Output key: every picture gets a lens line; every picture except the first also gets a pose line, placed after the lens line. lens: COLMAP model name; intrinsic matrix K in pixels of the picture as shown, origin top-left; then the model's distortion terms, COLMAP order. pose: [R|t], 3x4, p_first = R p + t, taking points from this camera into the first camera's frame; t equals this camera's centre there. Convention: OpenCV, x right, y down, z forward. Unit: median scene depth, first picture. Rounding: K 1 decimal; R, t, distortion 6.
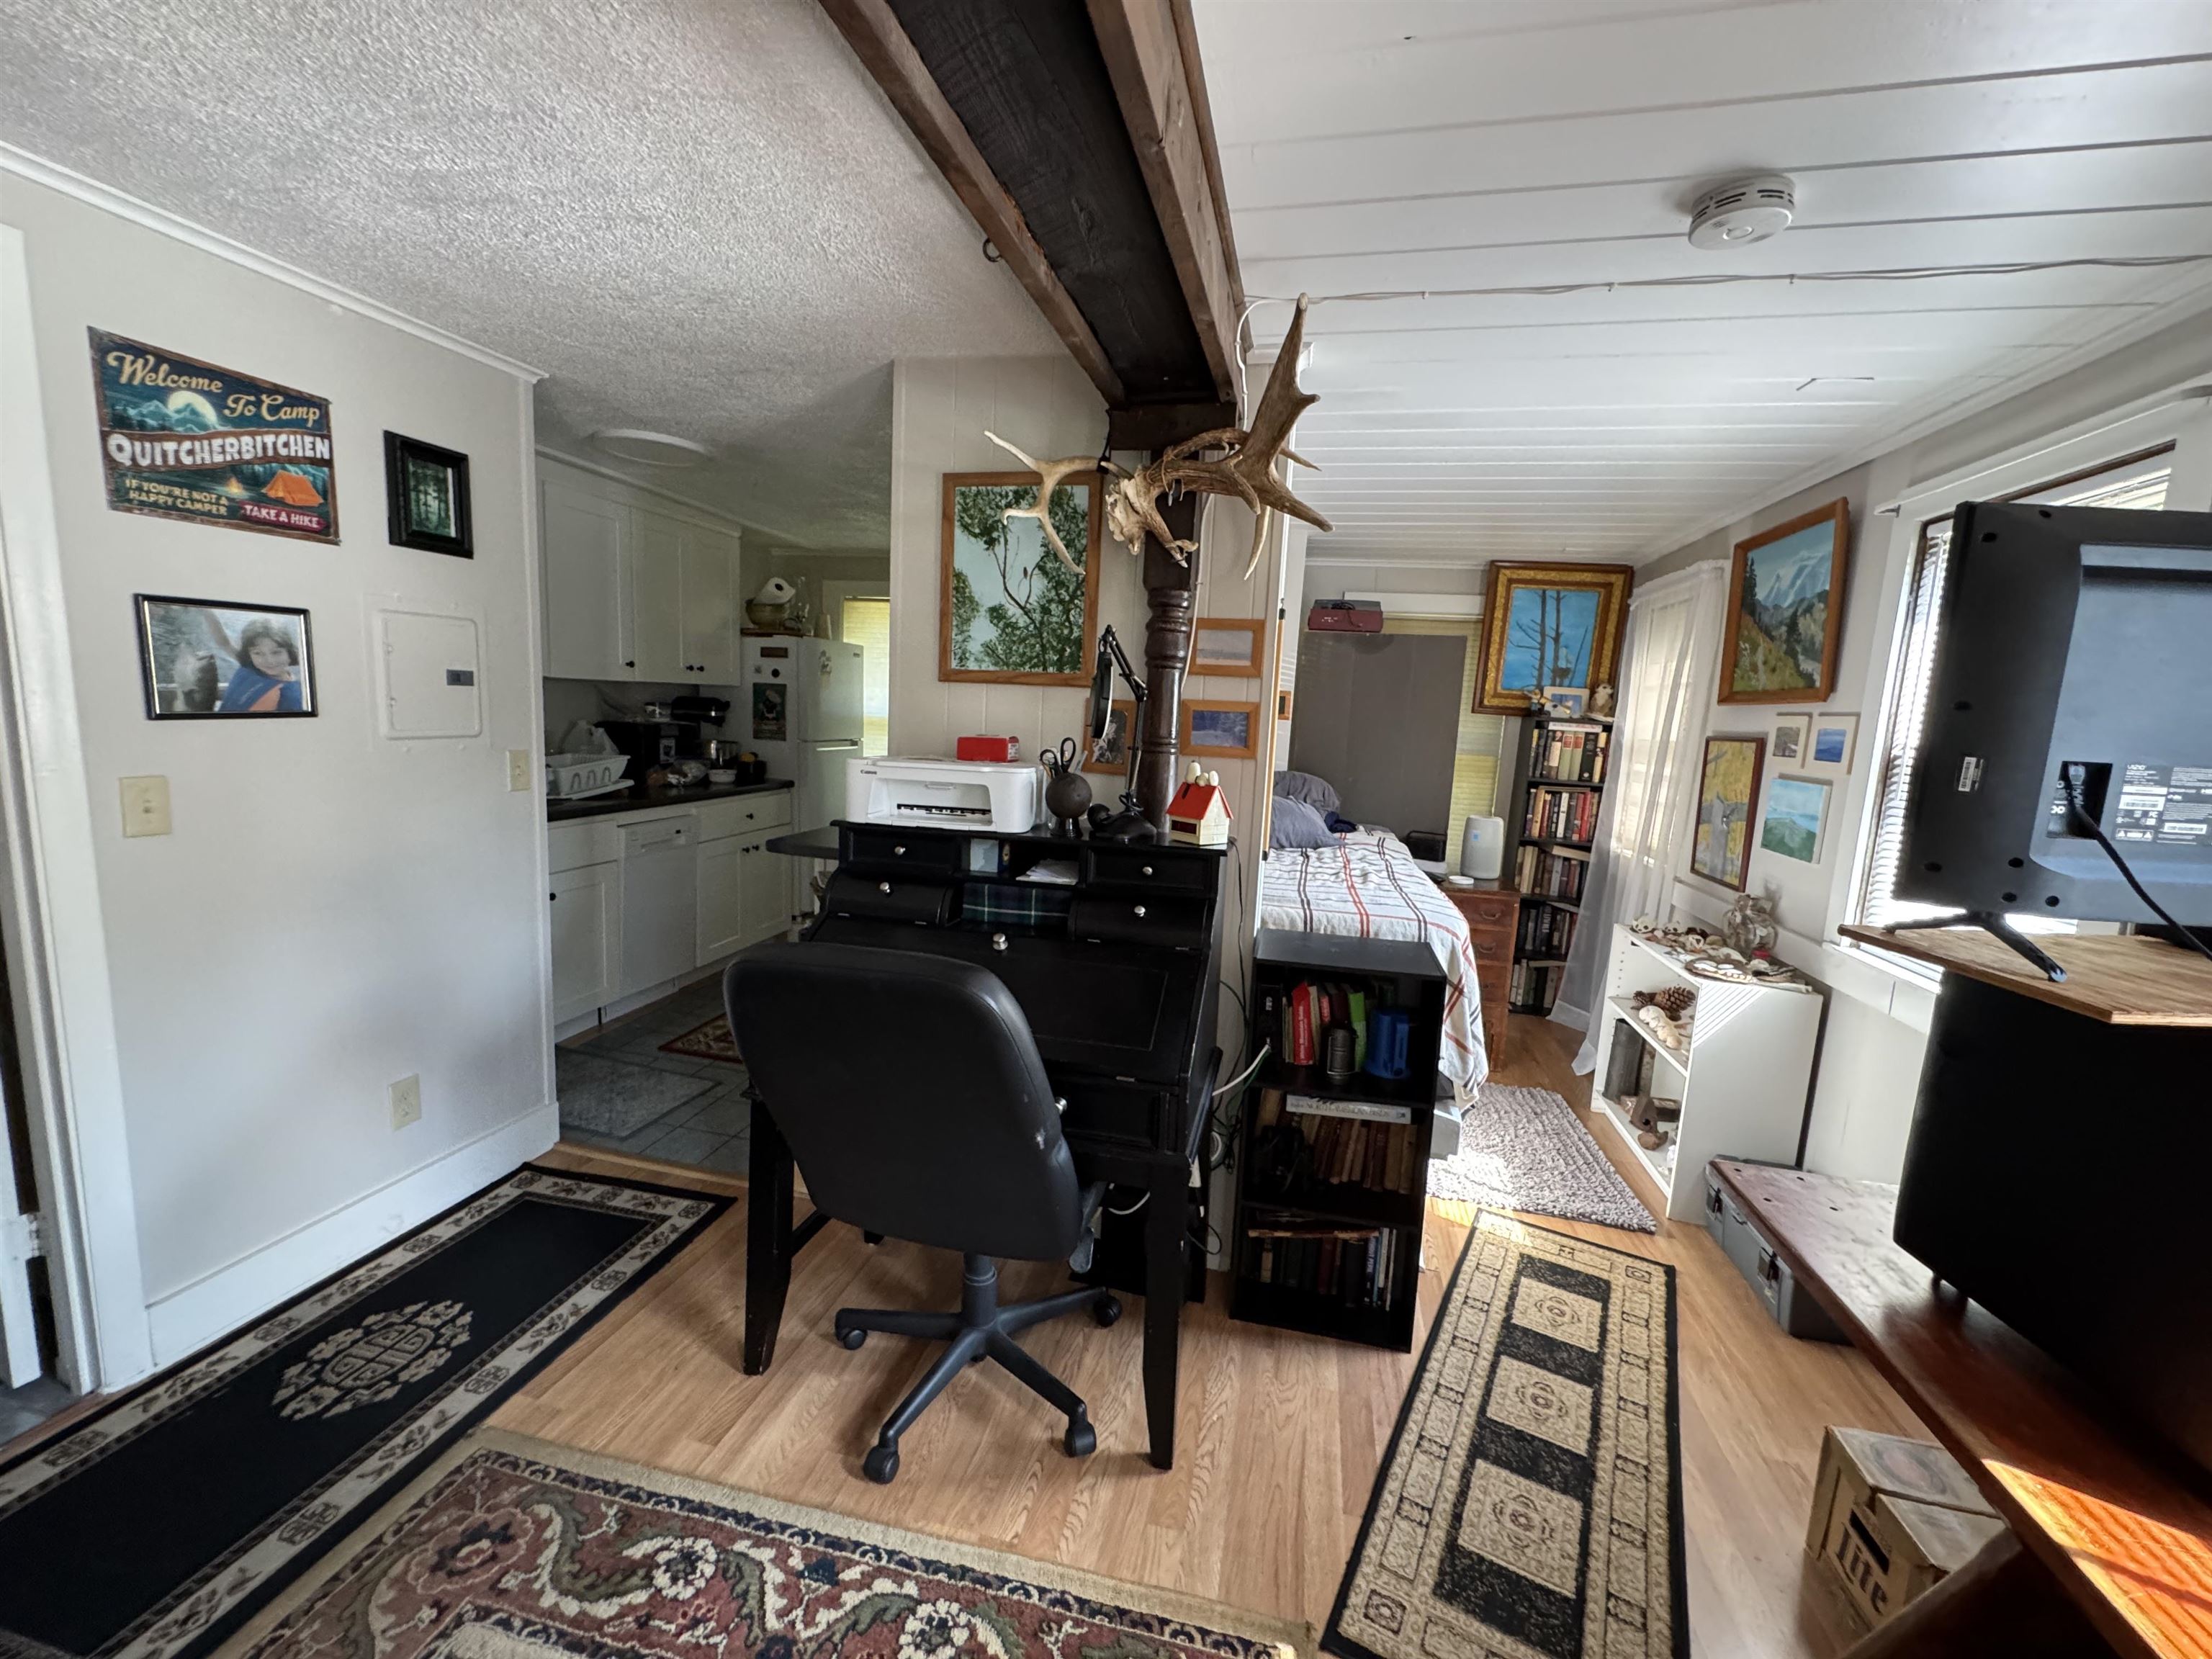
lens RADIAL K [[884.8, 0, 1106.2], [0, 884.8, 832.1], [0, 0, 1]] dist [-0.002515, -0.000083]
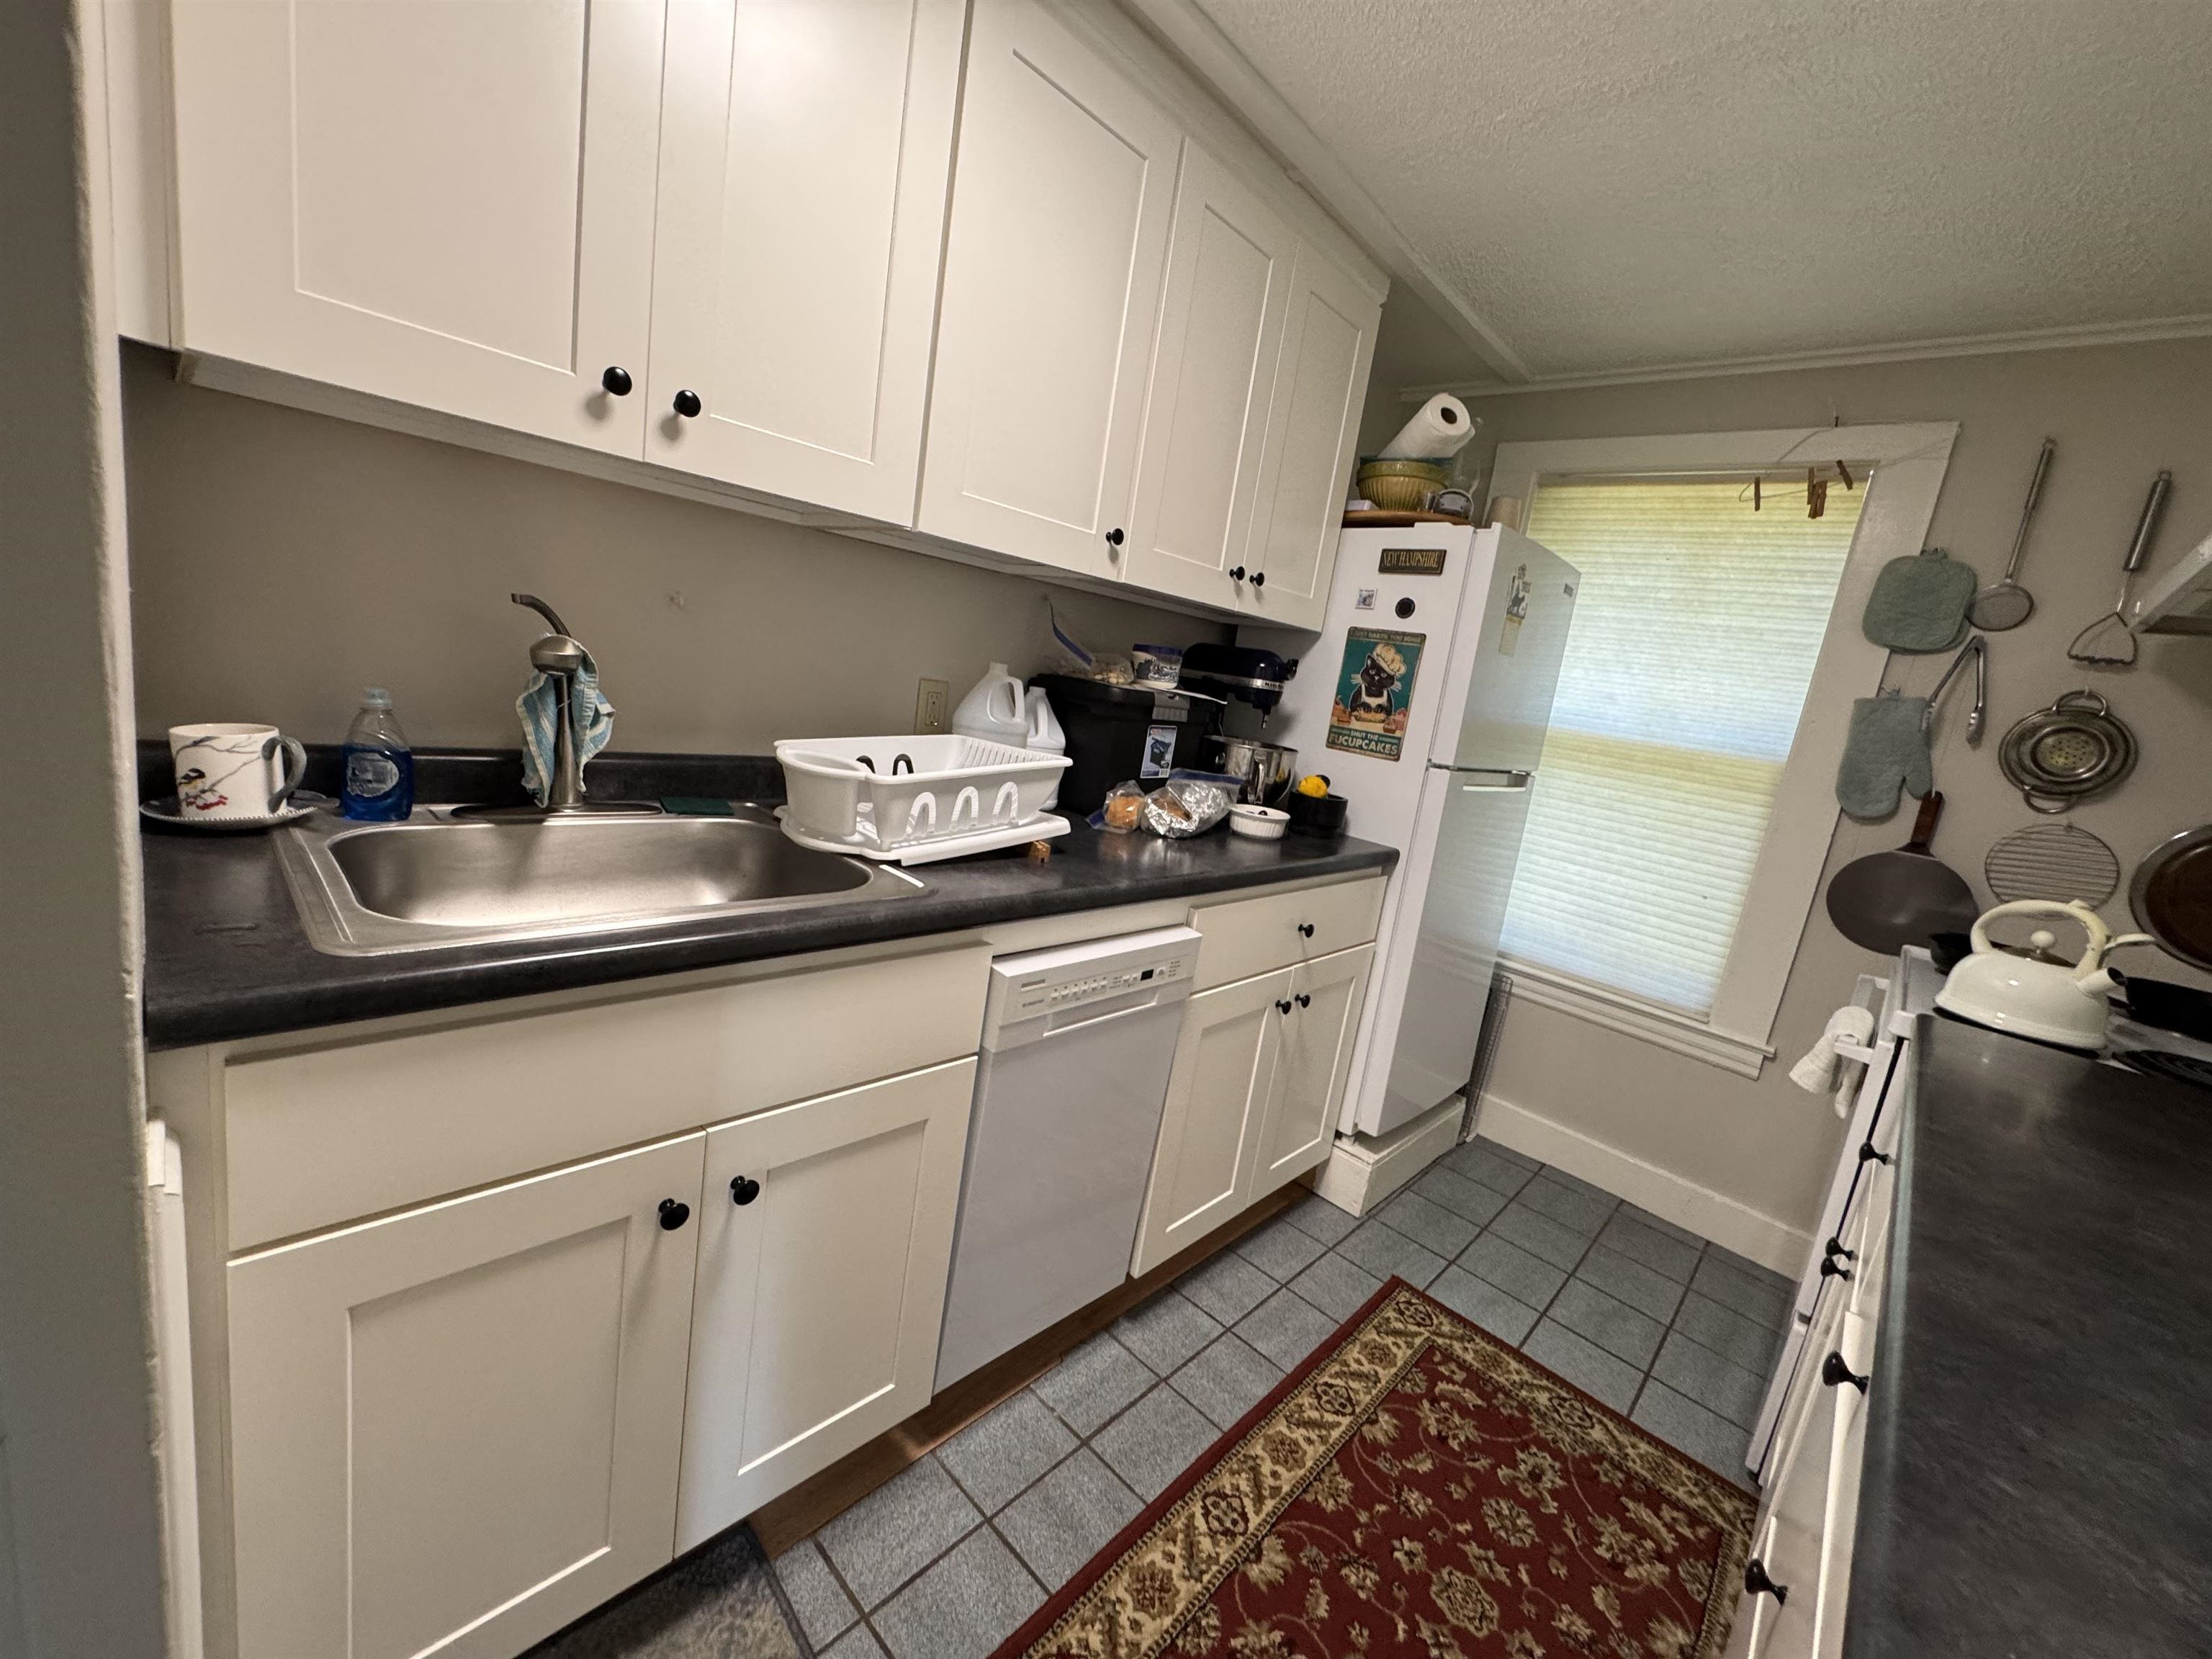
lens RADIAL K [[884.8, 0, 1106.2], [0, 884.8, 832.1], [0, 0, 1]] dist [-0.002515, -0.000083]
pose [[0.862295, 0.167418, -0.477932, -0.278379], [-0.170772, 0.984623, 0.036800, -0.060496], [0.476744, 0.049885, 0.877626, 0.555733]]
